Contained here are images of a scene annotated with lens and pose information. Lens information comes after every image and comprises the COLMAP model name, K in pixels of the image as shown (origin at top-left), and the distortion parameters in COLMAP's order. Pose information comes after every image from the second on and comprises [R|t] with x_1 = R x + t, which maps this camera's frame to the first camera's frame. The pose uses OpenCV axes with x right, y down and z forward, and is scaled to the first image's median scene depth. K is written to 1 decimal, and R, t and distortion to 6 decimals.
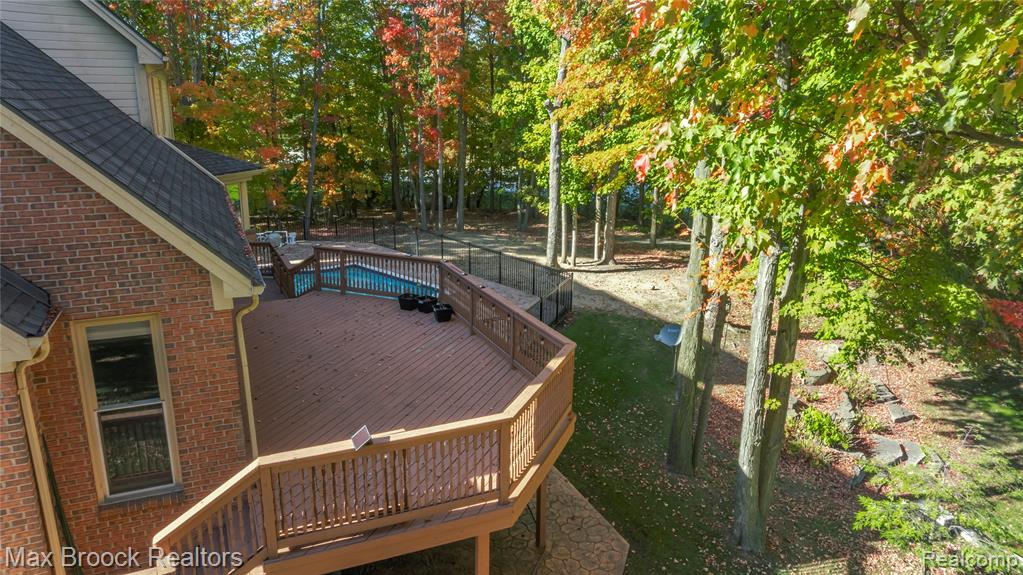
lens RADIAL K [[719.4, 0, 511.5], [0, 719.4, 287.5], [0, 0, 1]] dist [-0.026803, 0.050441]
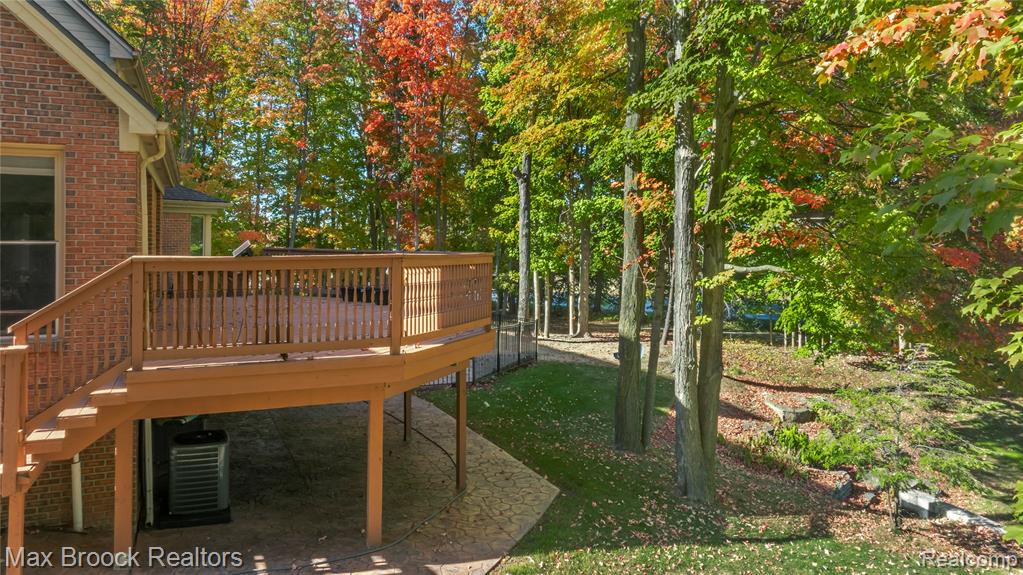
lens RADIAL K [[761.2, 0, 526.9], [0, 761.2, 357.4], [0, 0, 1]] dist [-0.035122, 0.067037]
pose [[0.999498, -0.003705, -0.031451, 0.145668], [-0.004966, 0.962511, -0.271195, 0.434489], [0.031277, 0.271216, 0.962010, 0.035196]]
